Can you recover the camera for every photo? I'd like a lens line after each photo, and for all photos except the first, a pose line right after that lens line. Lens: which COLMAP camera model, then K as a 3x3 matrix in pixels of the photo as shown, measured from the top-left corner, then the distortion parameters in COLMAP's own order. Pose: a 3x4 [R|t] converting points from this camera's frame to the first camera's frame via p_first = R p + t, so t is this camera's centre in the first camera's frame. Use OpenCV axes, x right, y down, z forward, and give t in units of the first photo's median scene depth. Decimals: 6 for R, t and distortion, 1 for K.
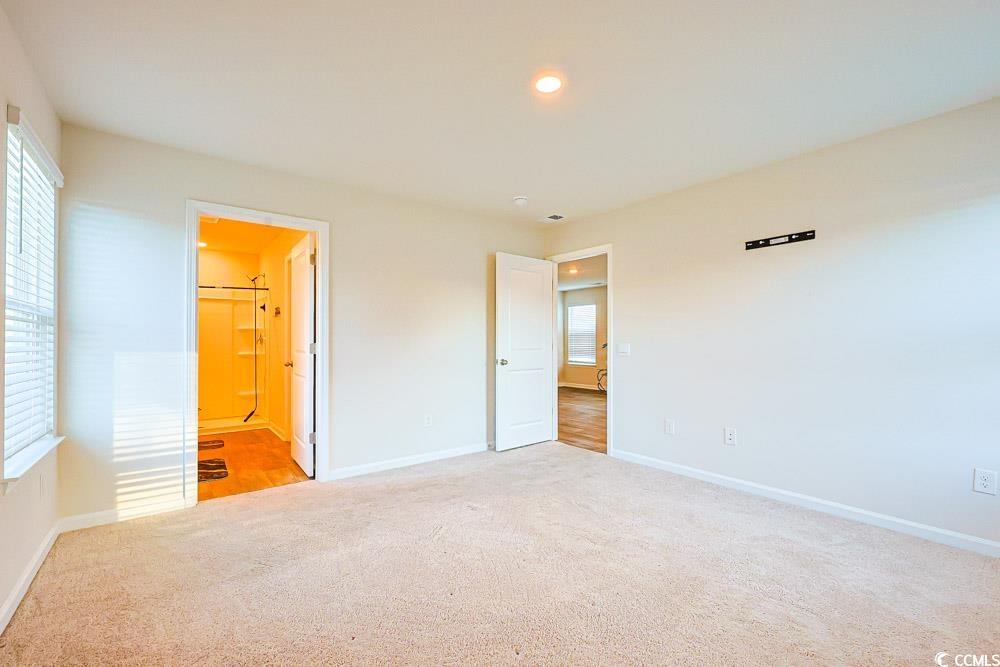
lens RADIAL K [[433.2, 0, 502.0], [0, 433.2, 345.5], [0, 0, 1]] dist [0.001054, 0.000034]
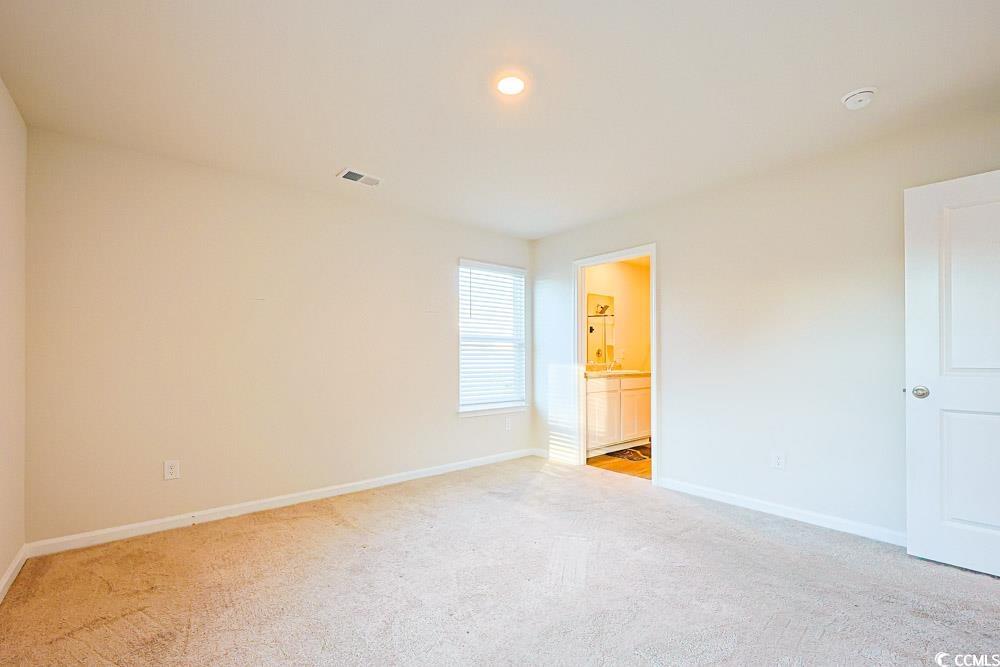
lens RADIAL K [[407.6, 0, 499.1], [0, 407.6, 357.3], [0, 0, 1]] dist [-0.001029, -0.000177]
pose [[0.049148, -0.004373, -0.998782, 0.481143], [-0.014961, 0.999875, -0.005114, 0.005960], [0.998679, 0.015194, 0.049077, 0.457412]]
